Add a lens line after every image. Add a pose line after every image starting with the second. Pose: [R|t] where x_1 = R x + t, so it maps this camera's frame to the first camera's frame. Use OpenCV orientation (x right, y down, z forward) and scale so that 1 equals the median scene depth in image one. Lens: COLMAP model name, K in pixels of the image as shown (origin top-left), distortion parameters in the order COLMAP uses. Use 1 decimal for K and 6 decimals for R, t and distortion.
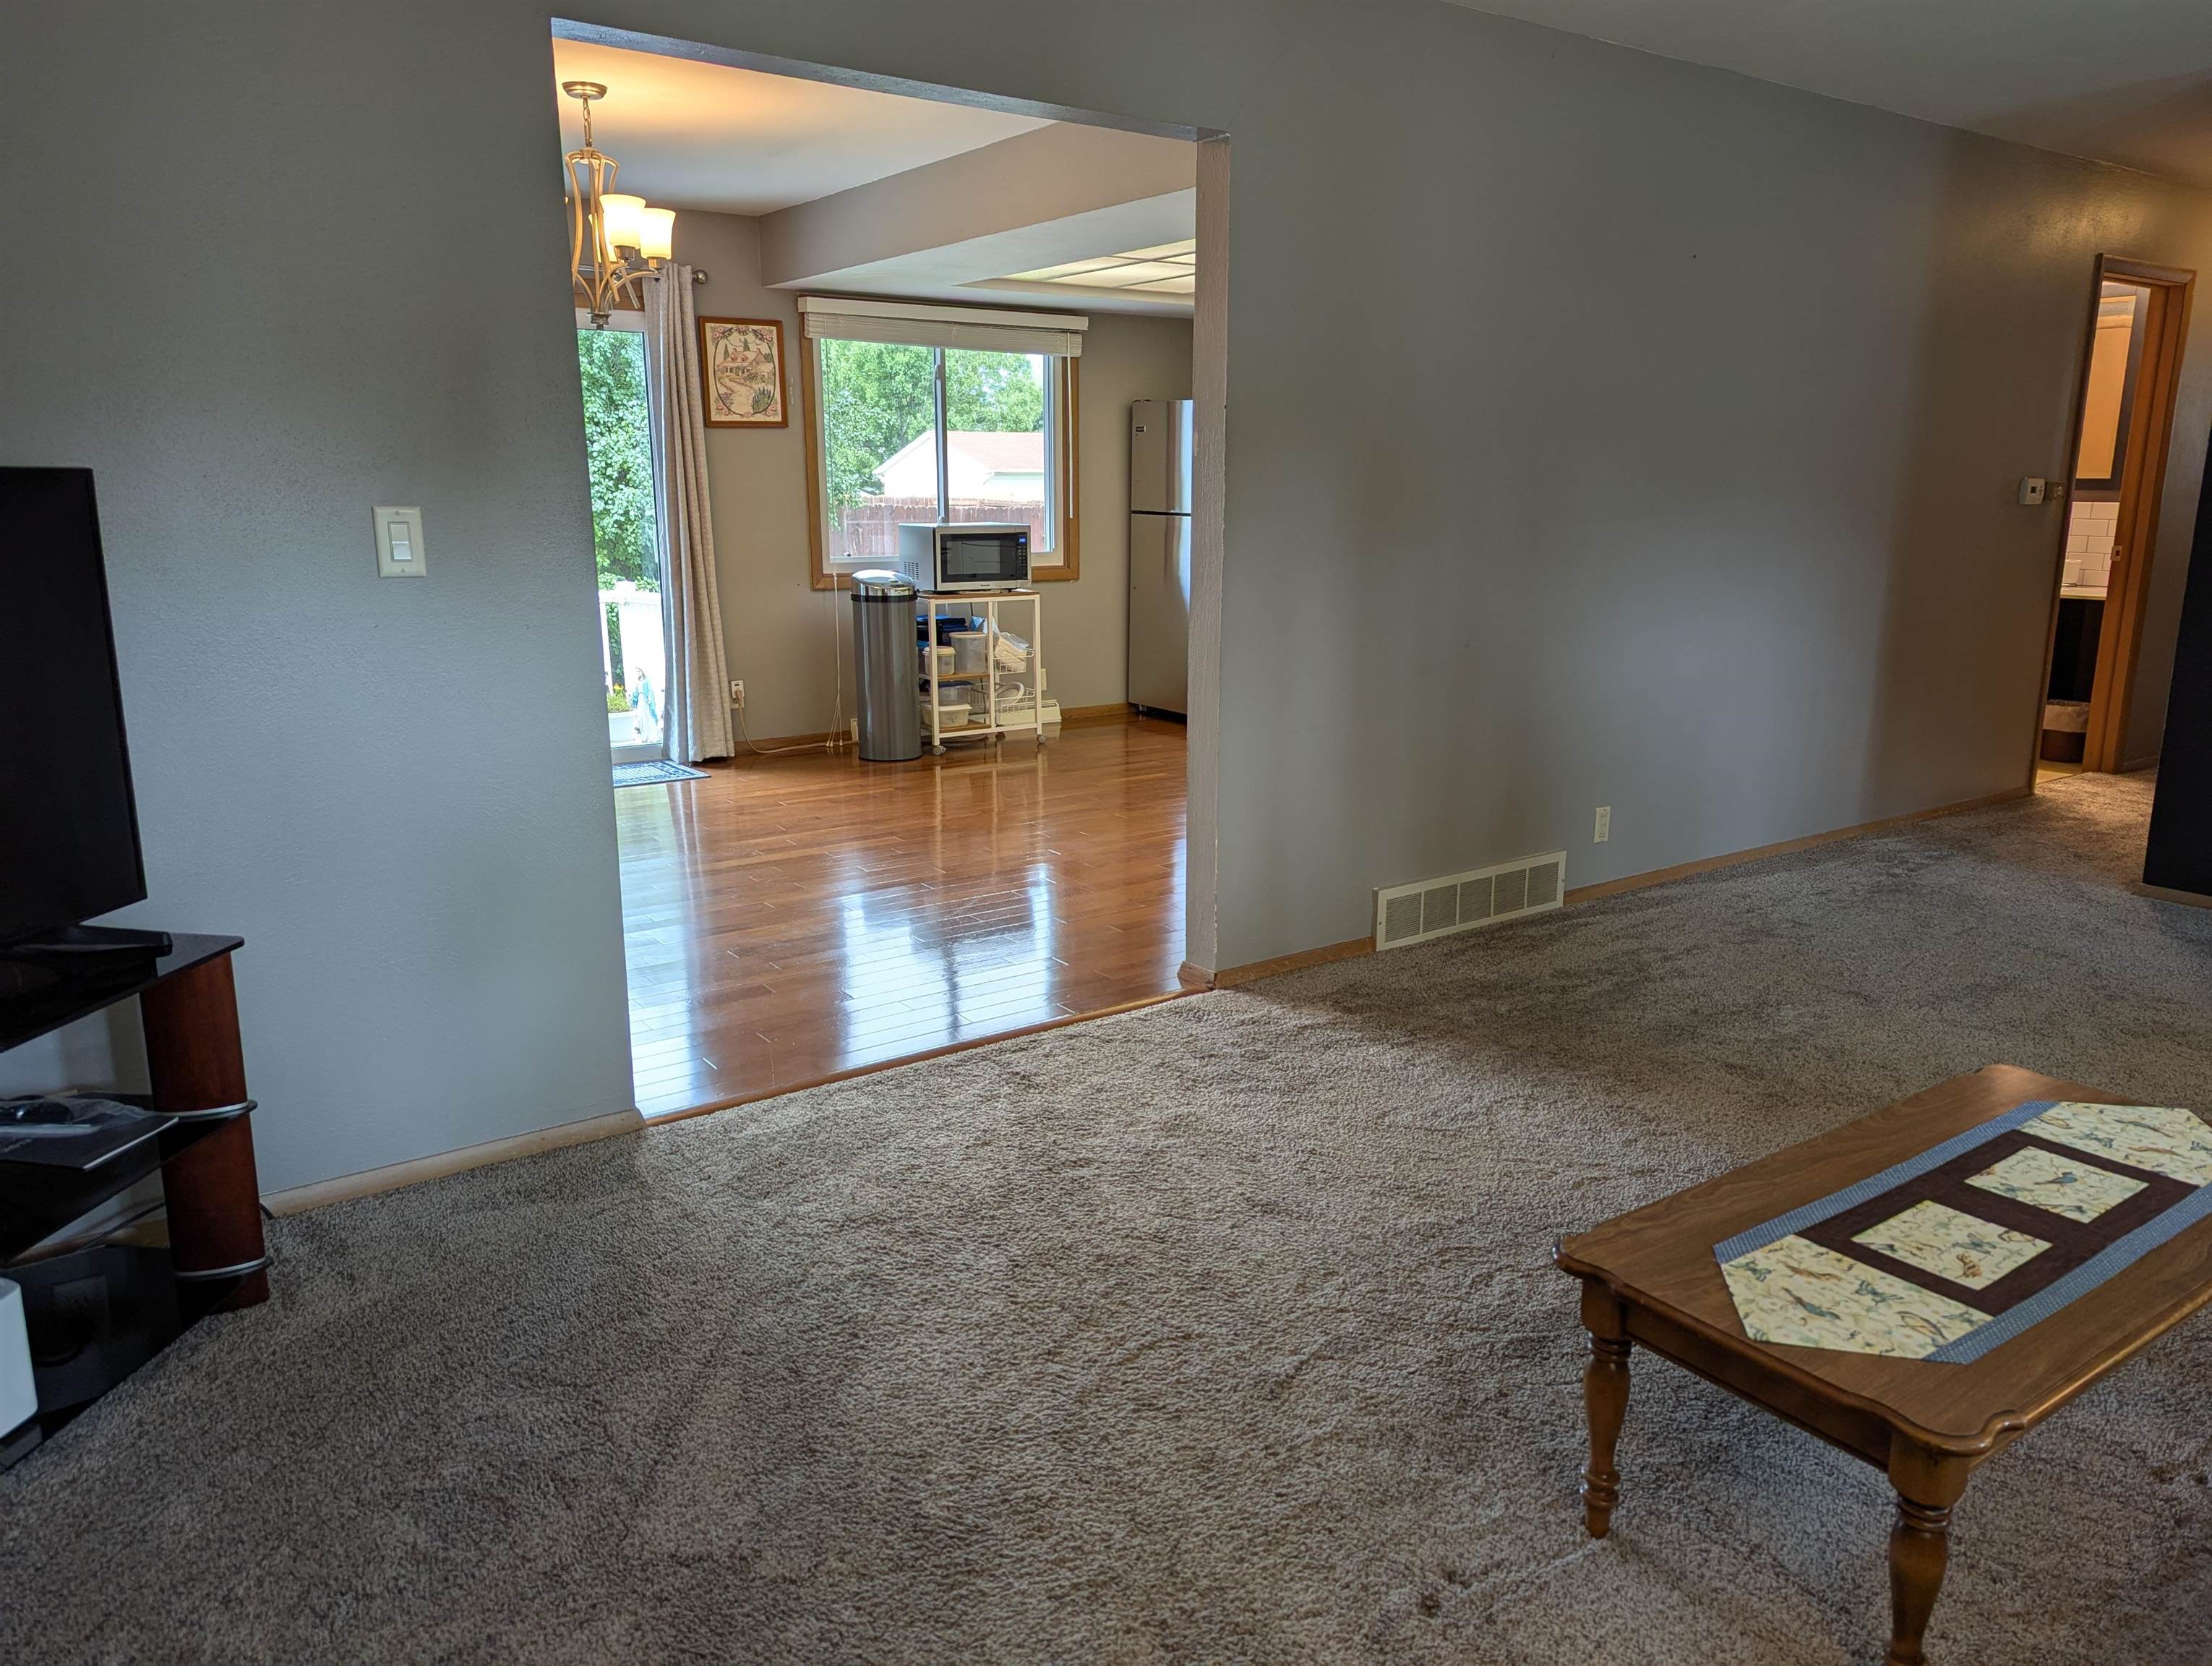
lens RADIAL K [[1562.8, 0, 1106.0], [0, 1562.8, 830.8], [0, 0, 1]] dist [0.046786, -0.045180]
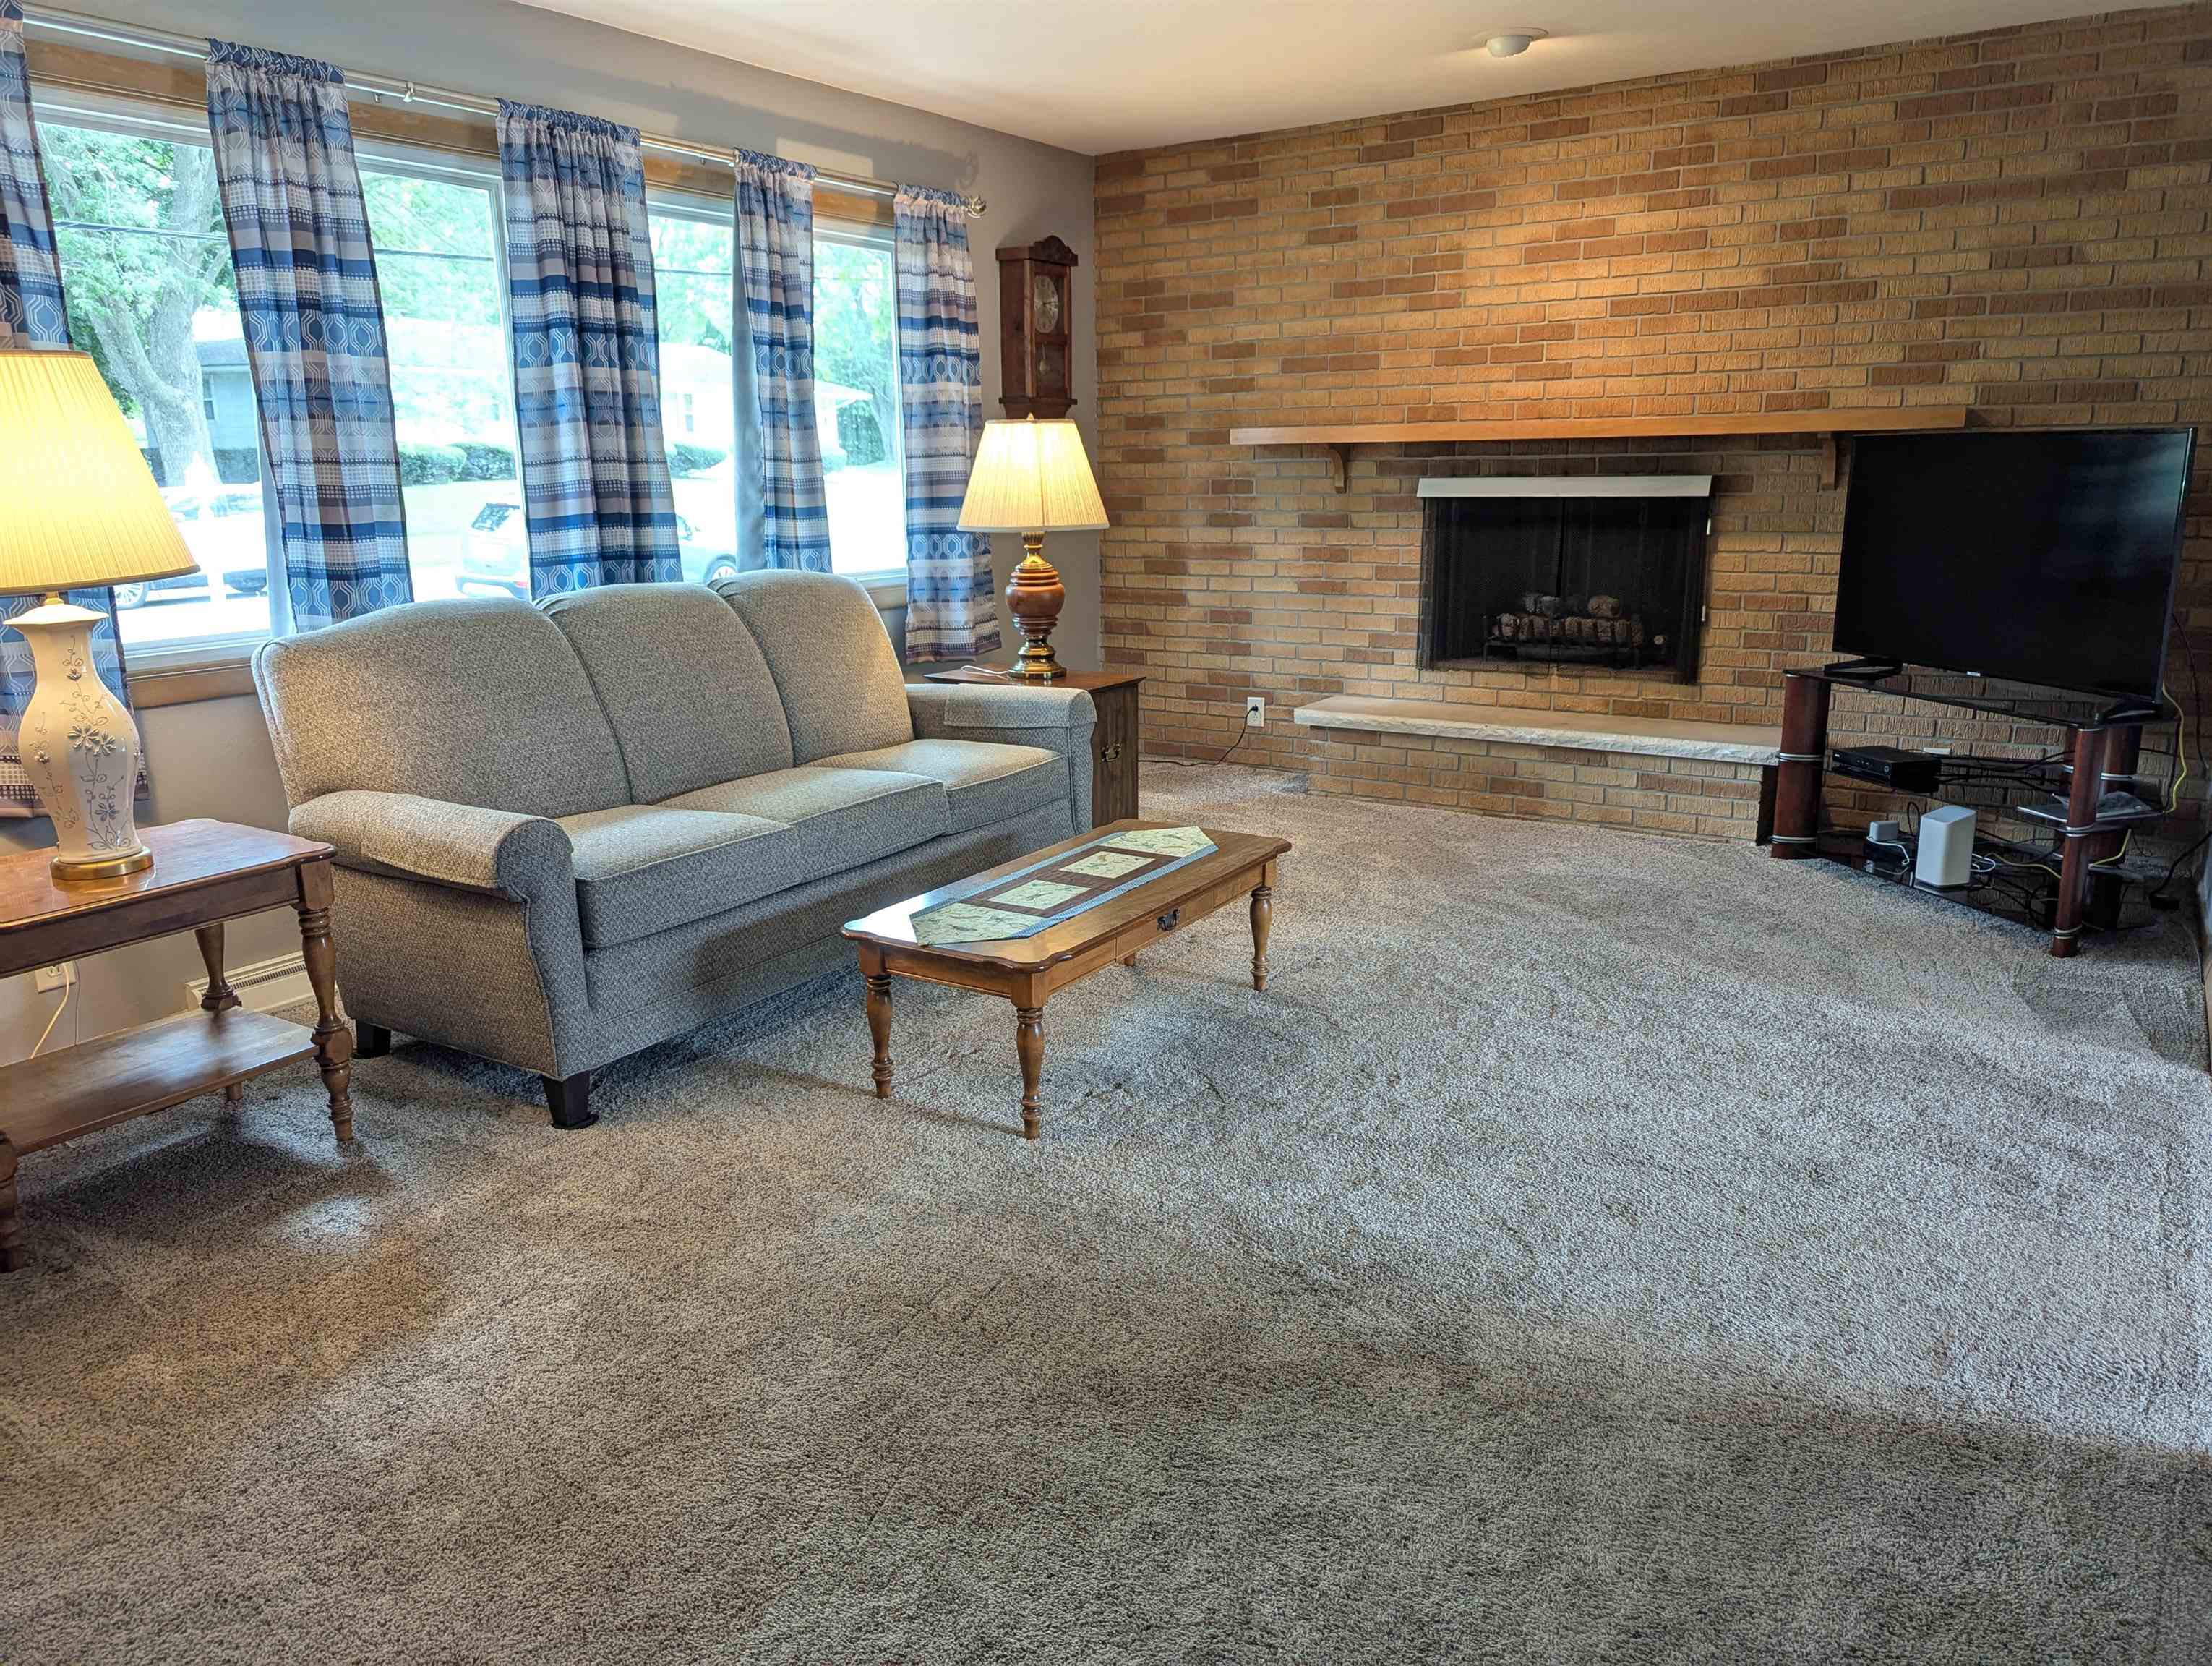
lens RADIAL K [[1562.8, 0, 1107.6], [0, 1562.8, 835.9], [0, 0, 1]] dist [0.046786, -0.045180]
pose [[-0.928034, 0.101321, -0.358452, 0.748784], [-0.067986, 0.900060, 0.430430, -0.361013], [0.366240, 0.423823, -0.828398, 1.580199]]
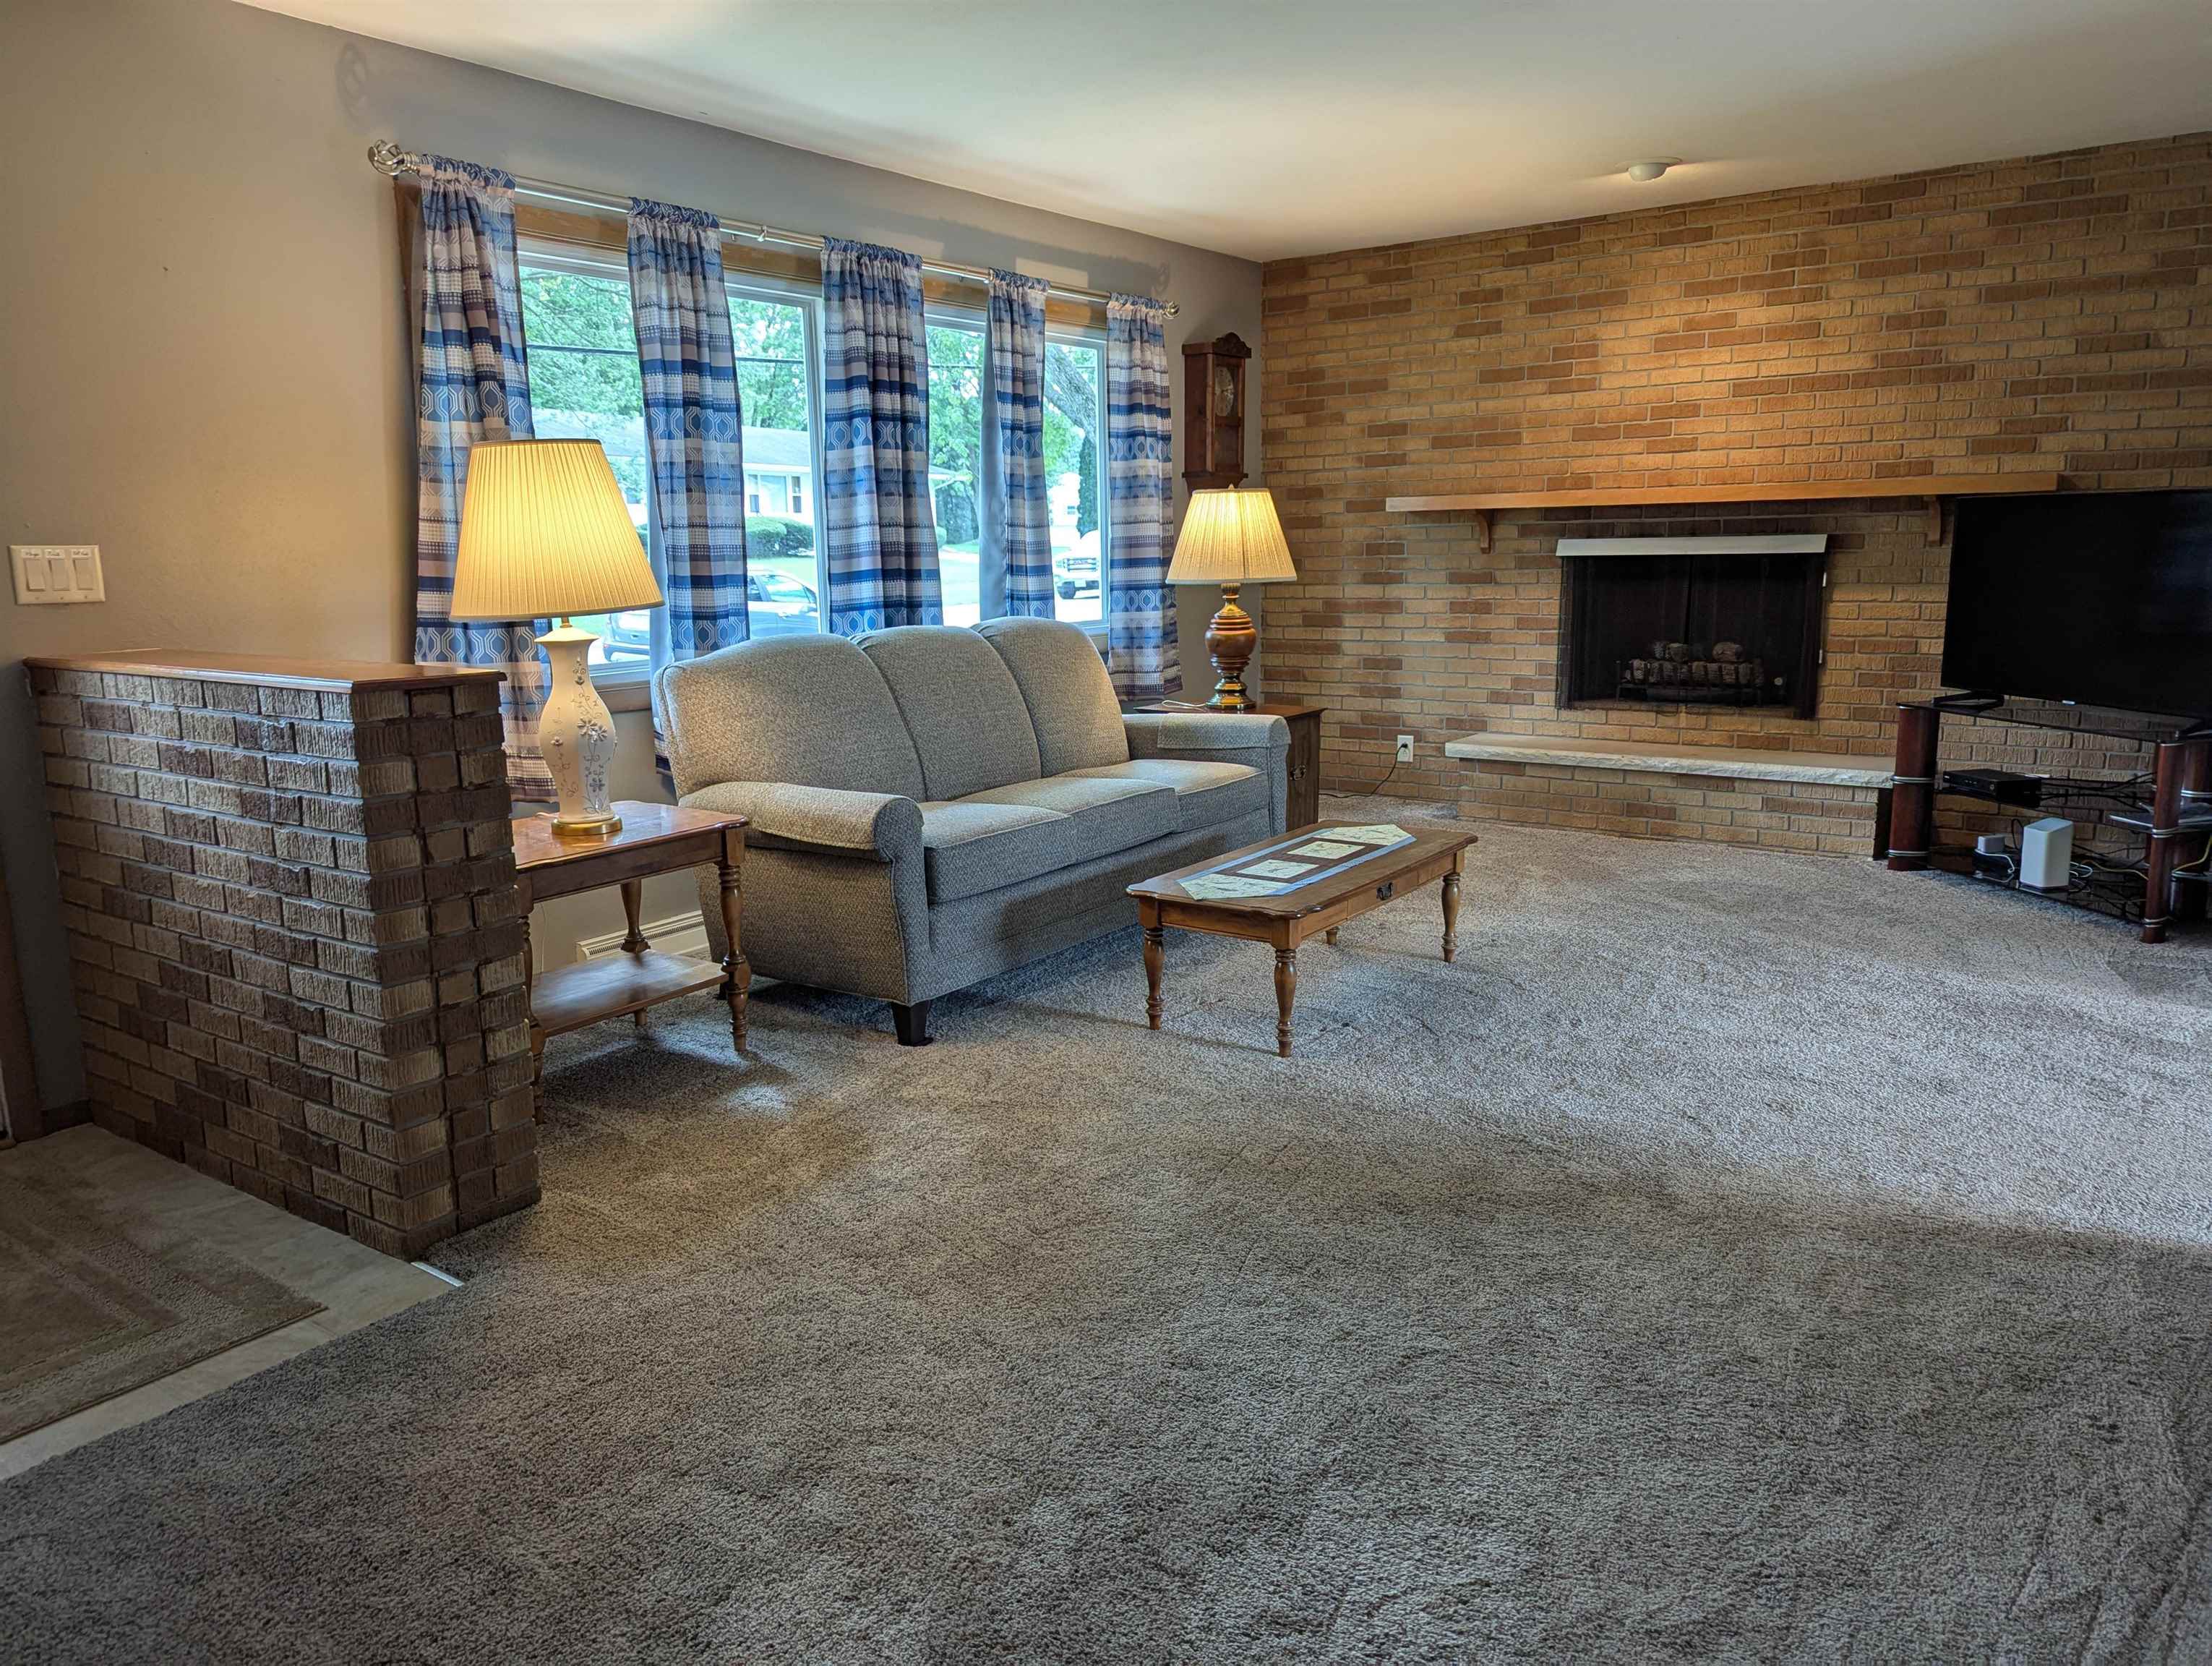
lens RADIAL K [[1562.8, 0, 1096.5], [0, 1562.8, 834.0], [0, 0, 1]] dist [0.046786, -0.045180]
pose [[-0.947507, 0.078250, -0.310011, 0.954129], [-0.051533, 0.919539, 0.389605, -0.390075], [0.315554, 0.385130, -0.867237, 1.764568]]
